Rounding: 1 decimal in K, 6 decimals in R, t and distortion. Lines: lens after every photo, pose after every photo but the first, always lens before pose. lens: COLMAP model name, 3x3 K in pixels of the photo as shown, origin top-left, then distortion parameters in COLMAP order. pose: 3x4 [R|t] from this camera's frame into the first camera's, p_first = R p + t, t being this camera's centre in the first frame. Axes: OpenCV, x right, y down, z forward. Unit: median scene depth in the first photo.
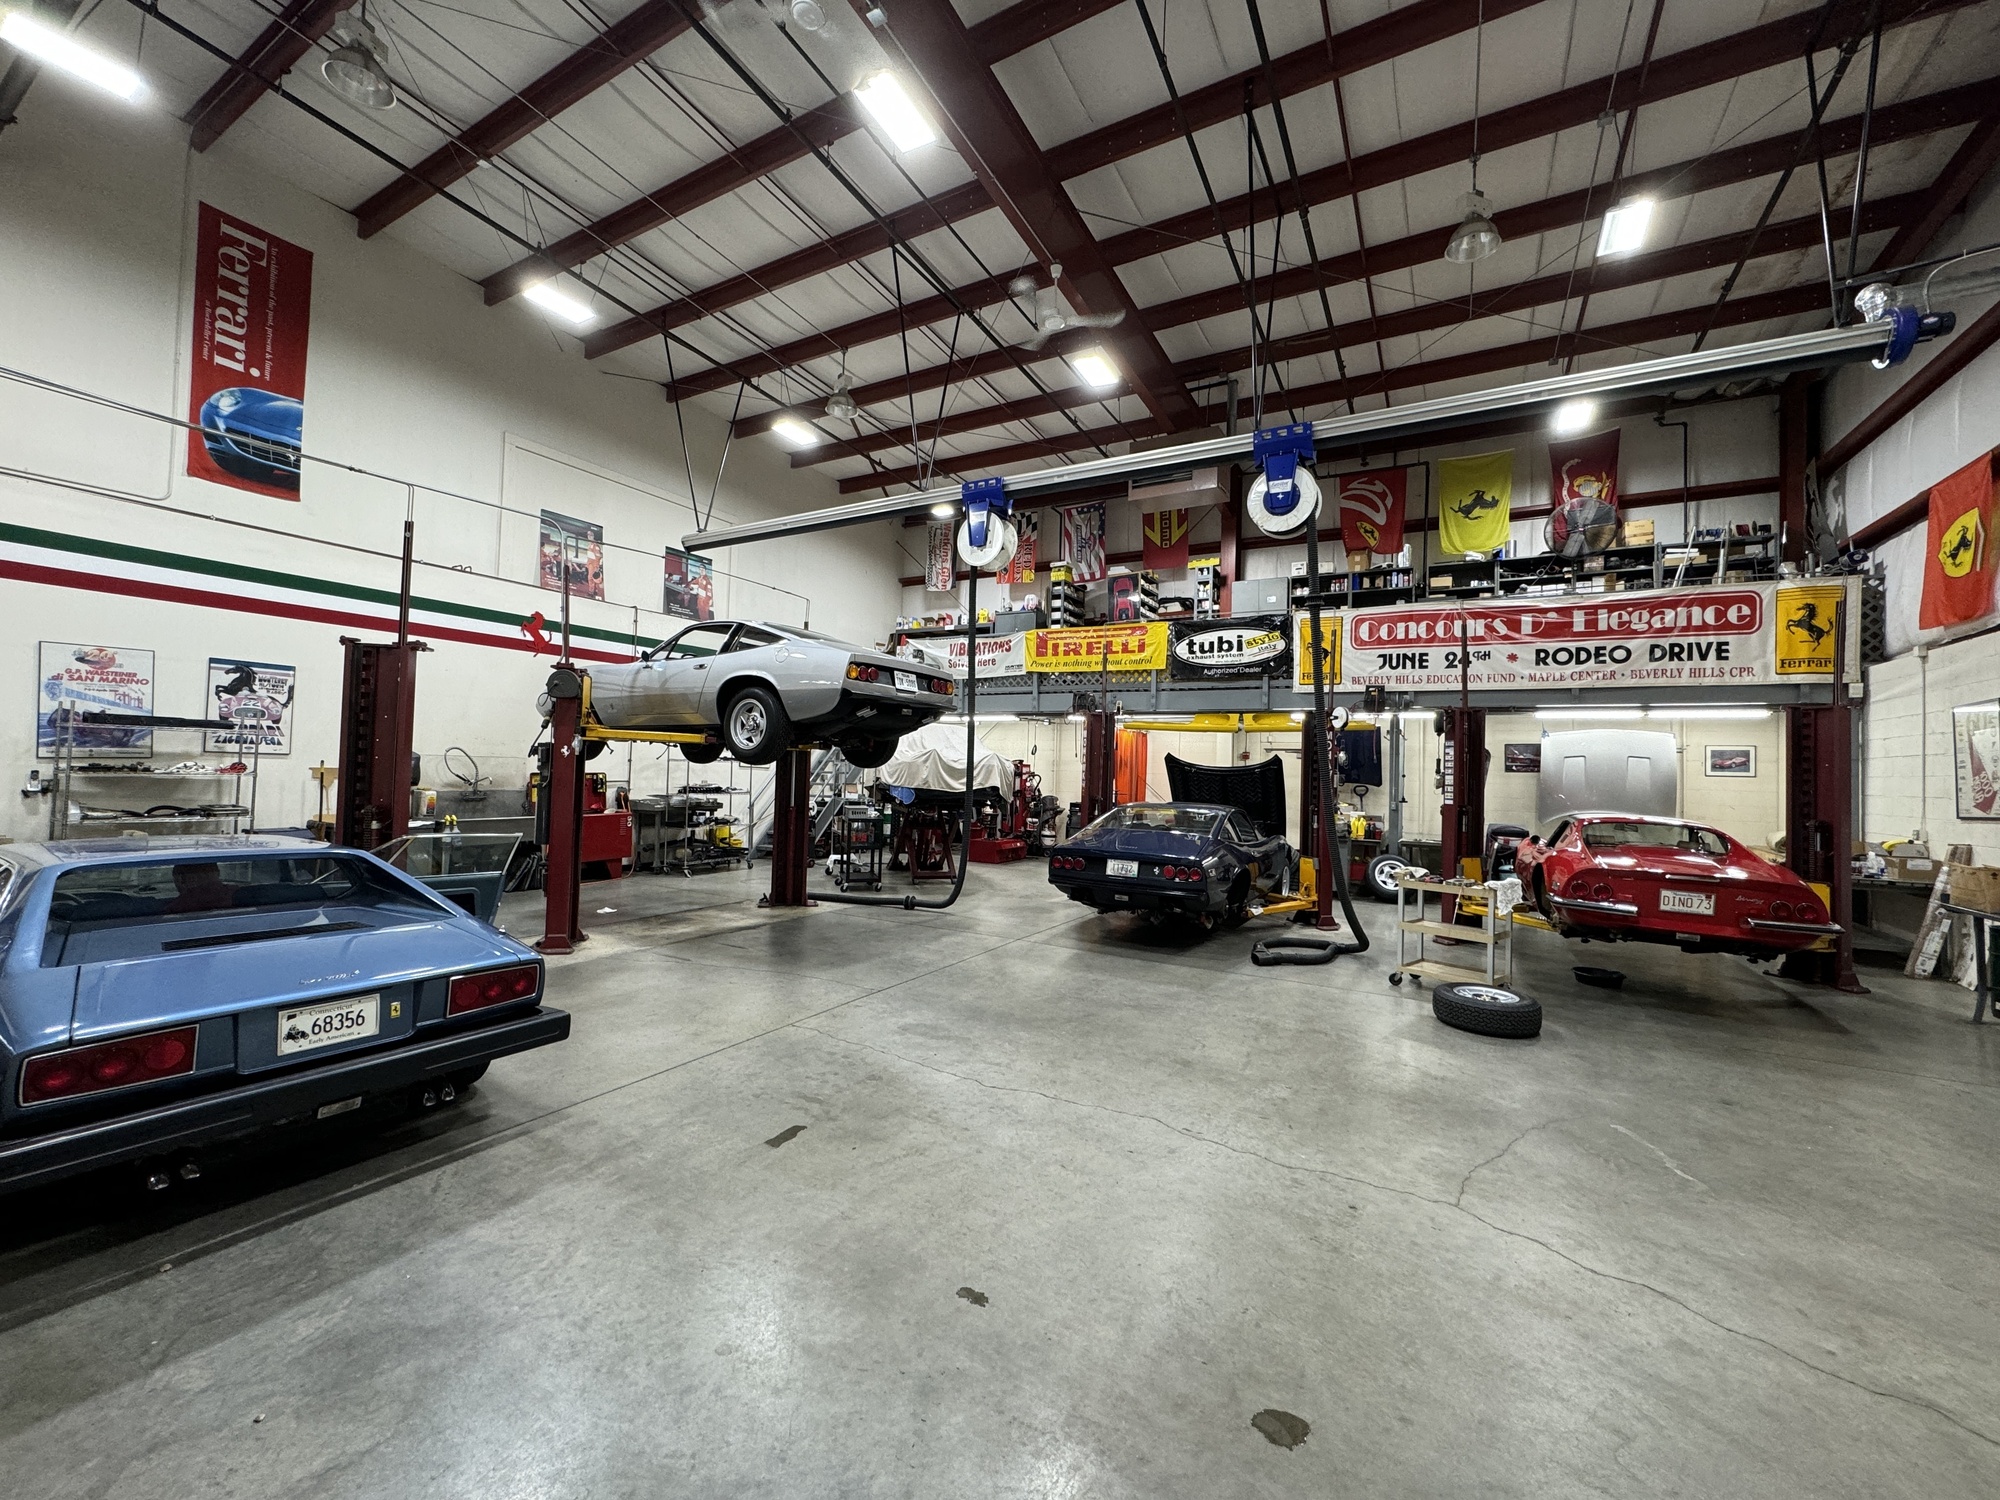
lens RADIAL K [[797.8, 0, 1001.6], [0, 797.8, 749.3], [0, 0, 1]] dist [-0.000125, 0.000727]
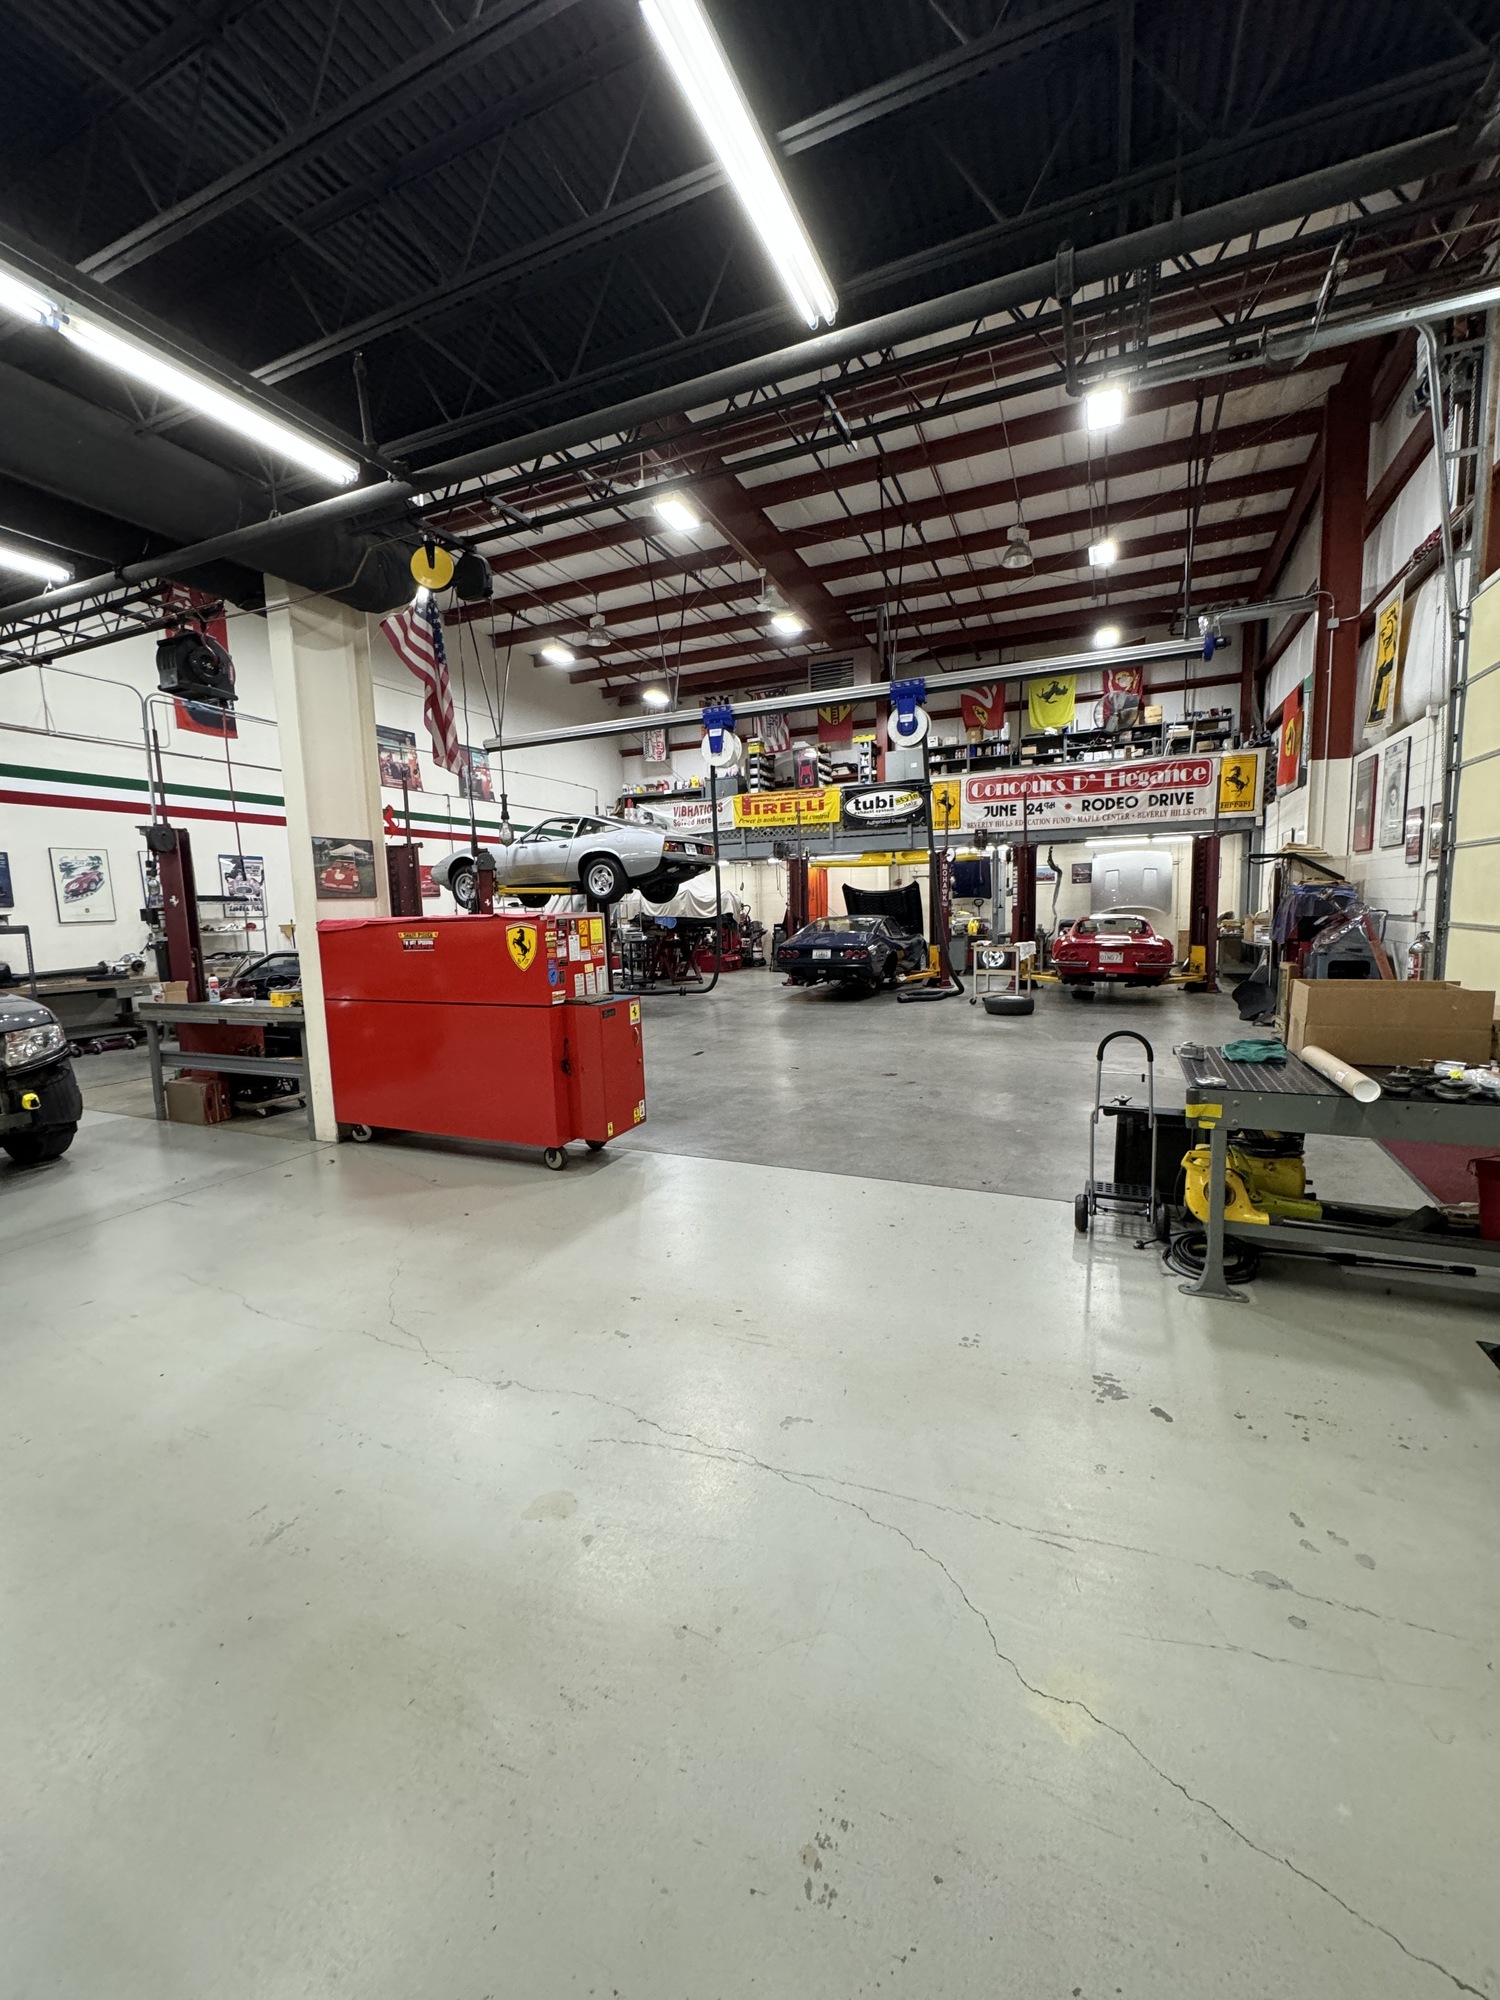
lens RADIAL K [[797.8, 0, 757.4], [0, 797.8, 1002.3], [0, 0, 1]] dist [-0.000125, 0.000727]
pose [[0.992965, -0.069378, 0.095958, -0.105597], [0.054875, 0.987720, 0.146282, -0.002820], [-0.104929, -0.139987, 0.984578, -0.456409]]
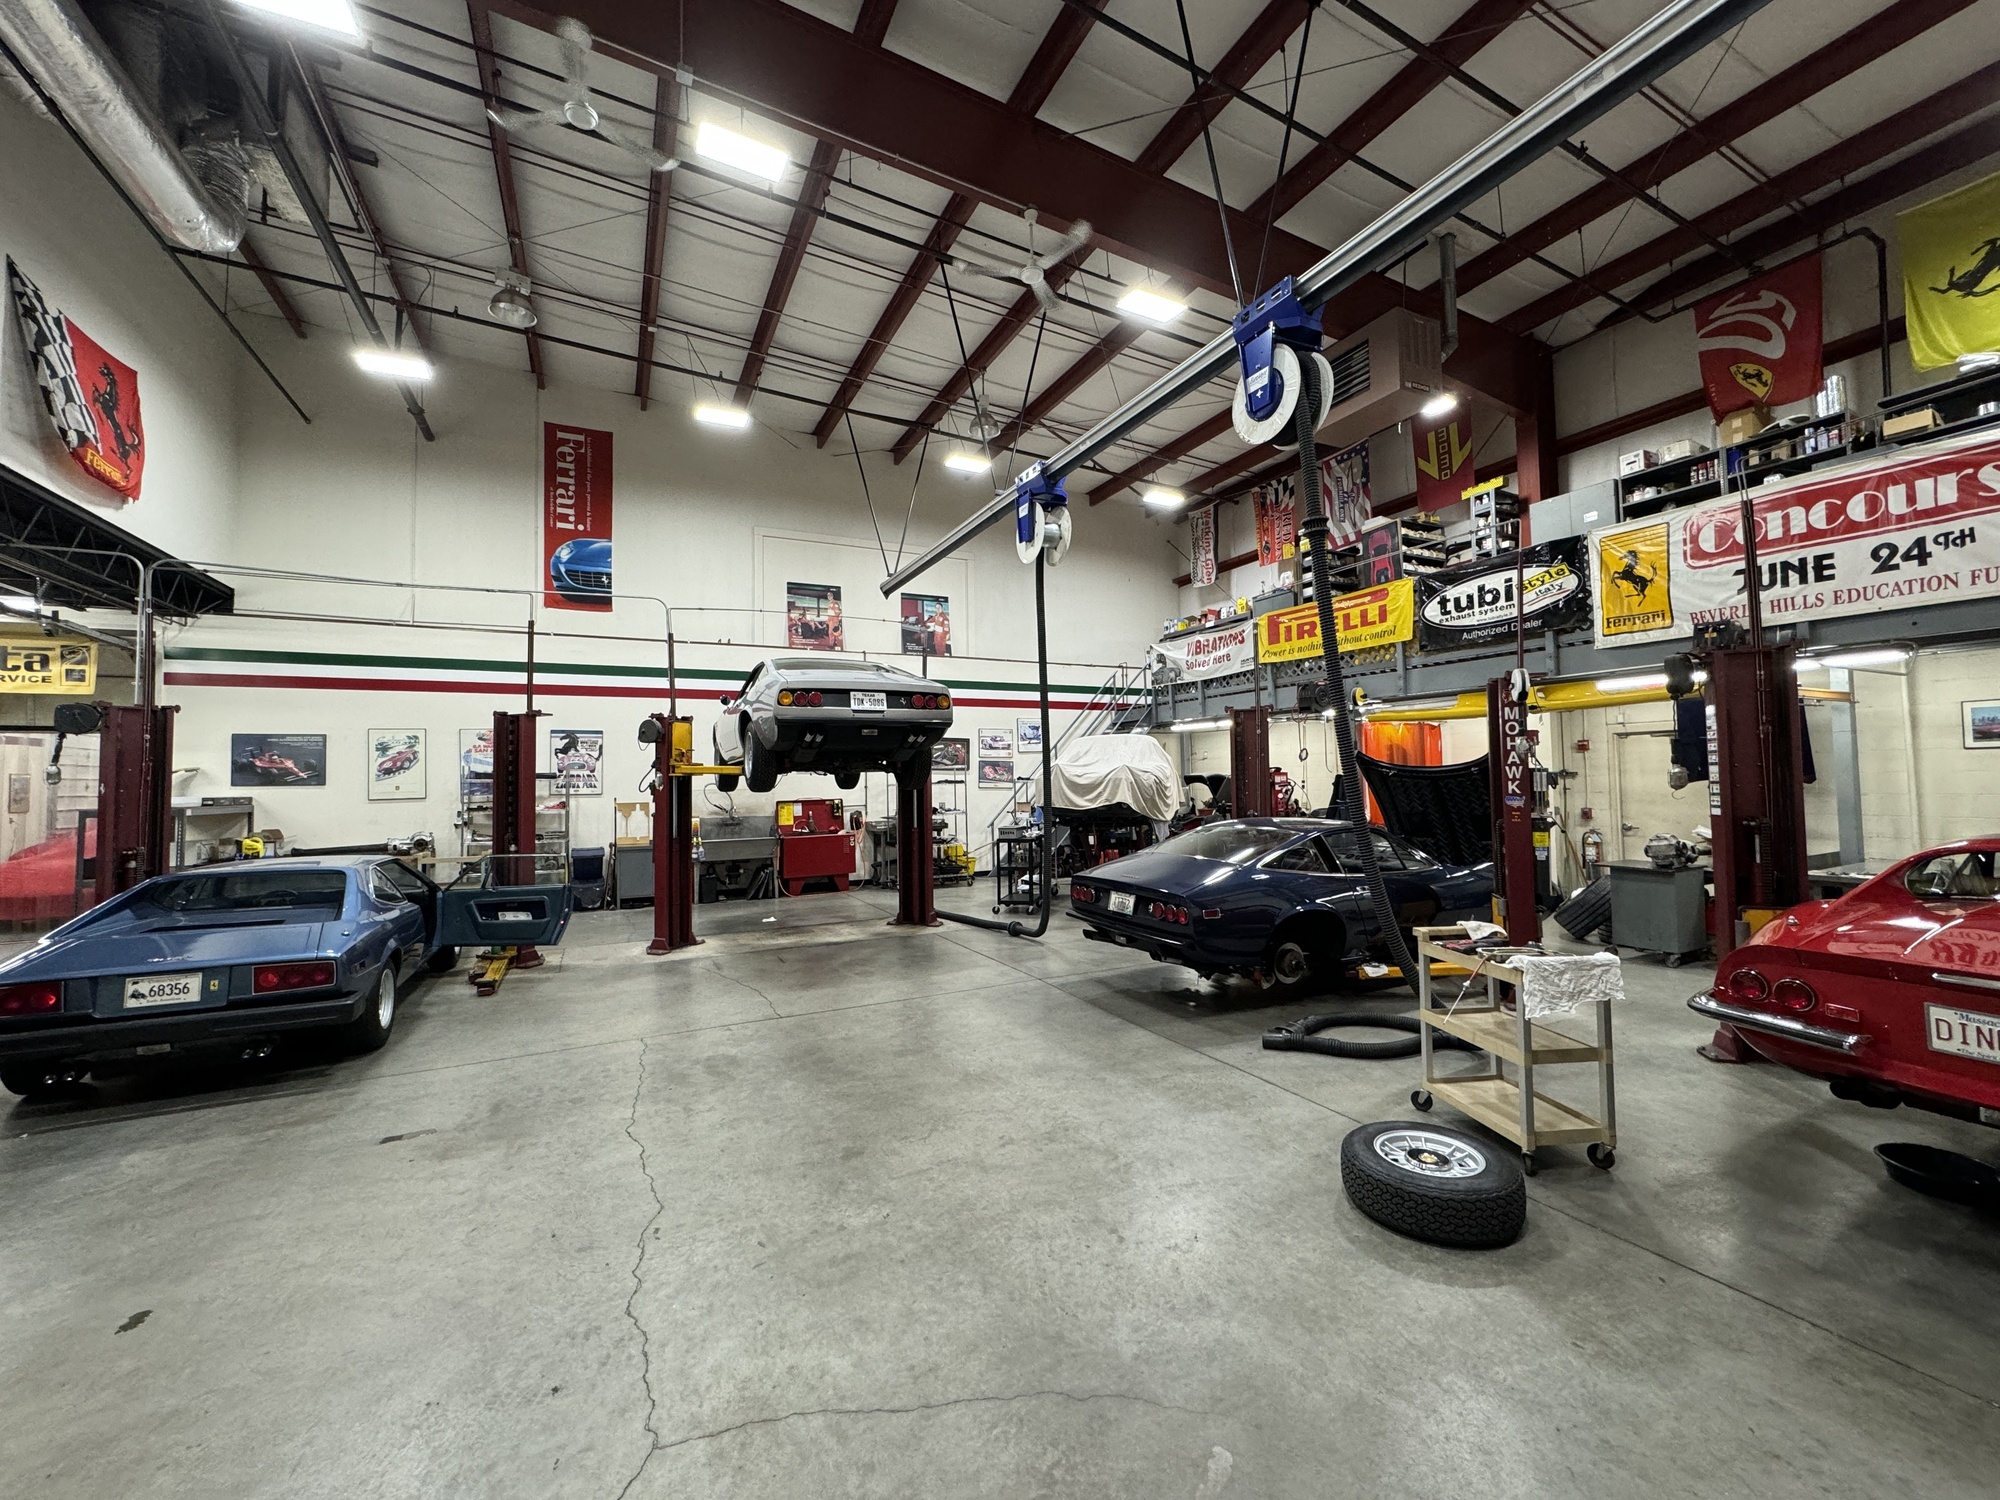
lens RADIAL K [[797.8, 0, 1002.0], [0, 797.8, 750.0], [0, 0, 1]] dist [-0.000125, 0.000727]
pose [[0.829345, -0.063074, -0.555166, 0.356729], [0.054113, 0.998004, -0.032548, 0.009623], [0.556111, -0.003048, 0.831102, 0.180916]]
